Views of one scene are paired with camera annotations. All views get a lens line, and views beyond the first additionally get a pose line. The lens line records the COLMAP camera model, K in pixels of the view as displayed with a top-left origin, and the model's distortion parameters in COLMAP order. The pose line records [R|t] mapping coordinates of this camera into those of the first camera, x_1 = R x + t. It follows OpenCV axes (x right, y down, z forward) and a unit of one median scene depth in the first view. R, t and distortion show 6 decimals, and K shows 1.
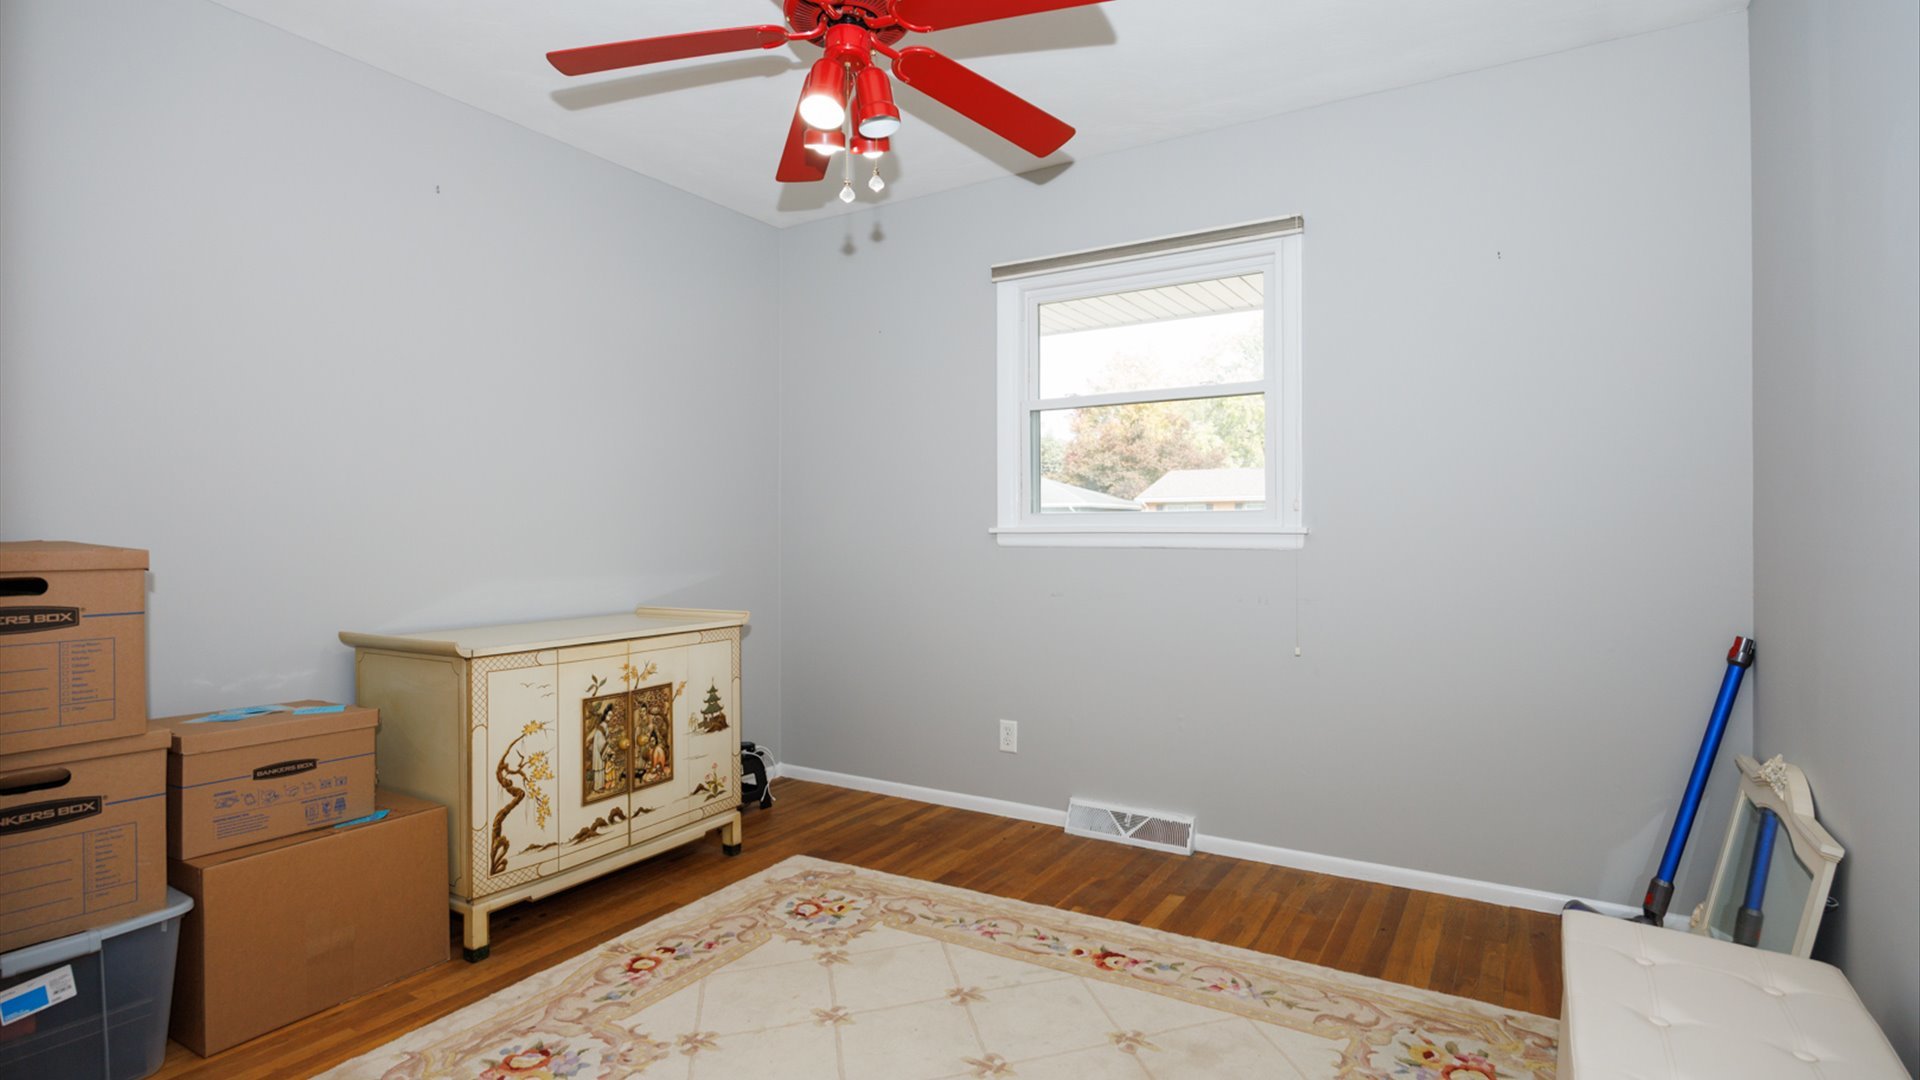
lens RADIAL K [[927.5, 0, 957.7], [0, 927.5, 532.1], [0, 0, 1]] dist [-0.010920, 0.000570]
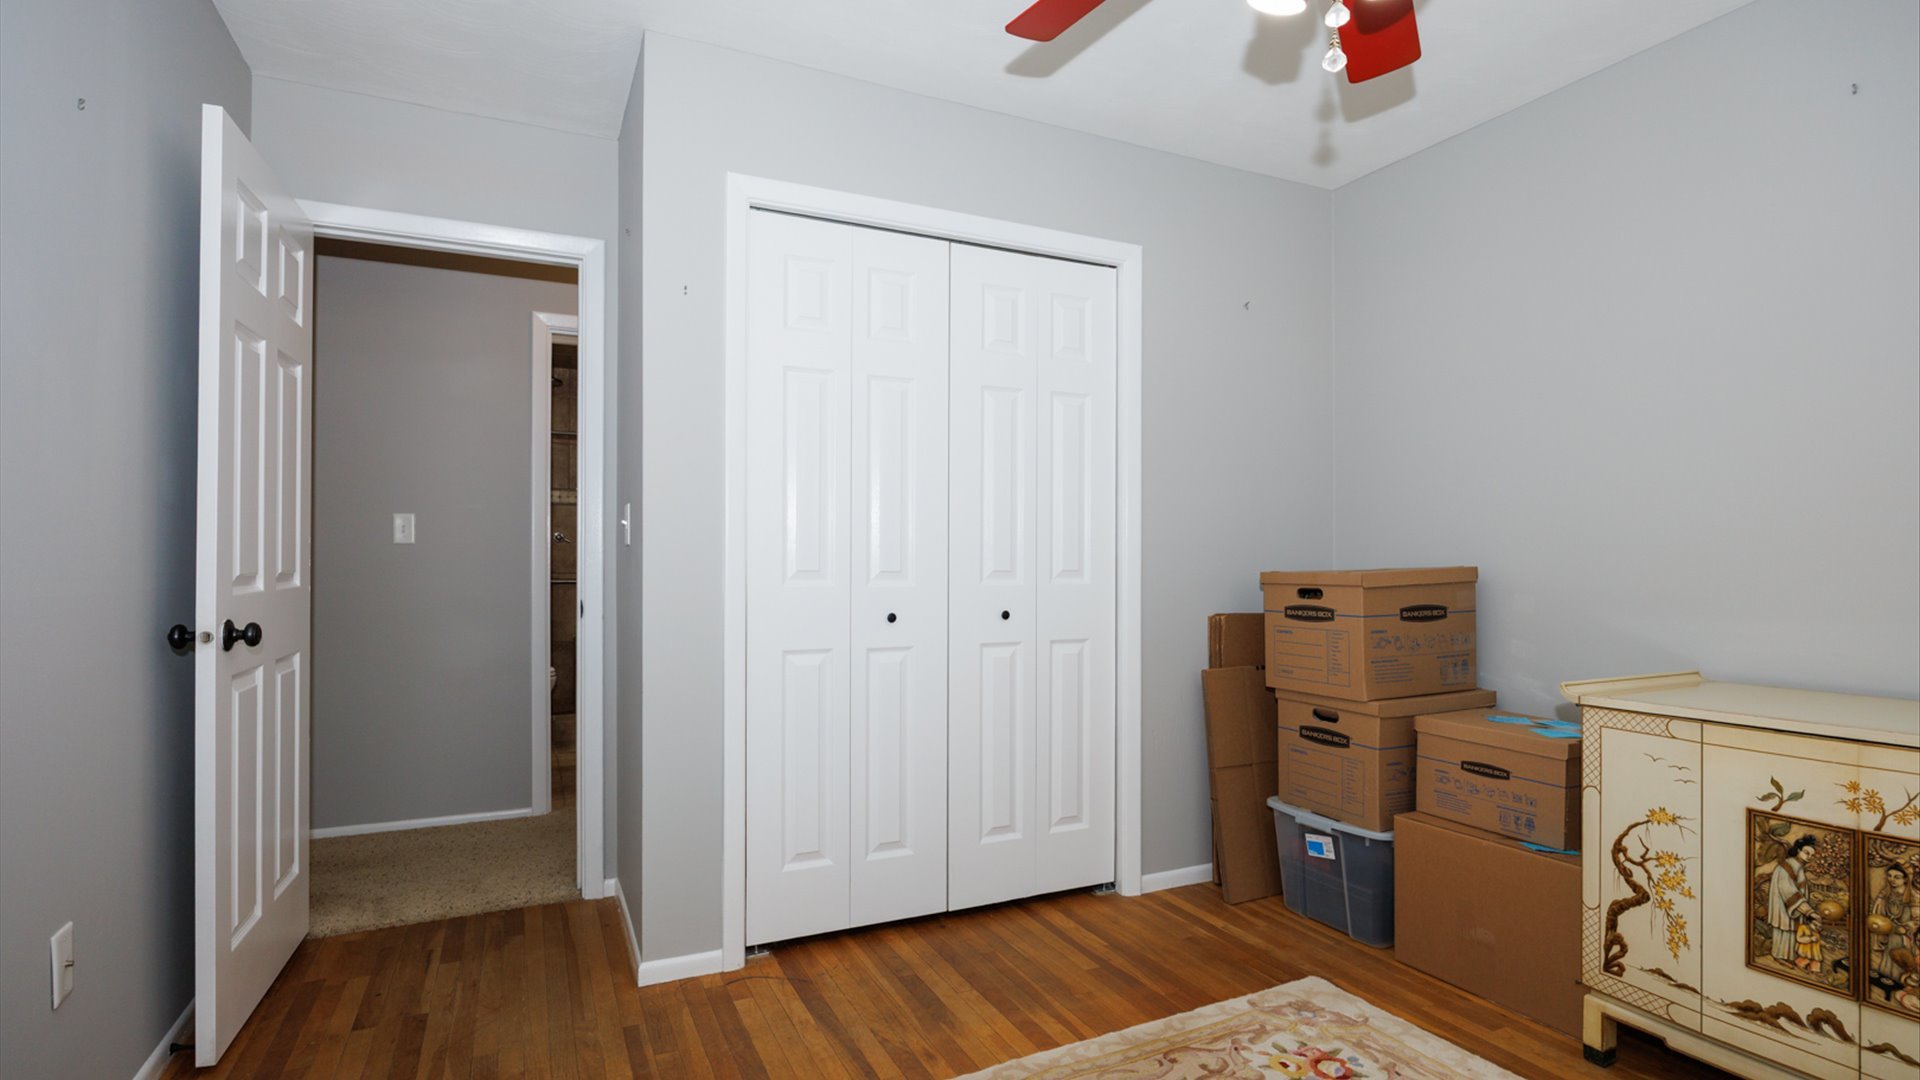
lens RADIAL K [[927.5, 0, 957.7], [0, 927.5, 532.1], [0, 0, 1]] dist [-0.010920, 0.000570]
pose [[-0.539978, -0.018233, -0.841481, 0.503452], [0.010064, 0.999554, -0.028116, -0.007578], [0.841619, -0.023651, -0.539554, 0.938956]]
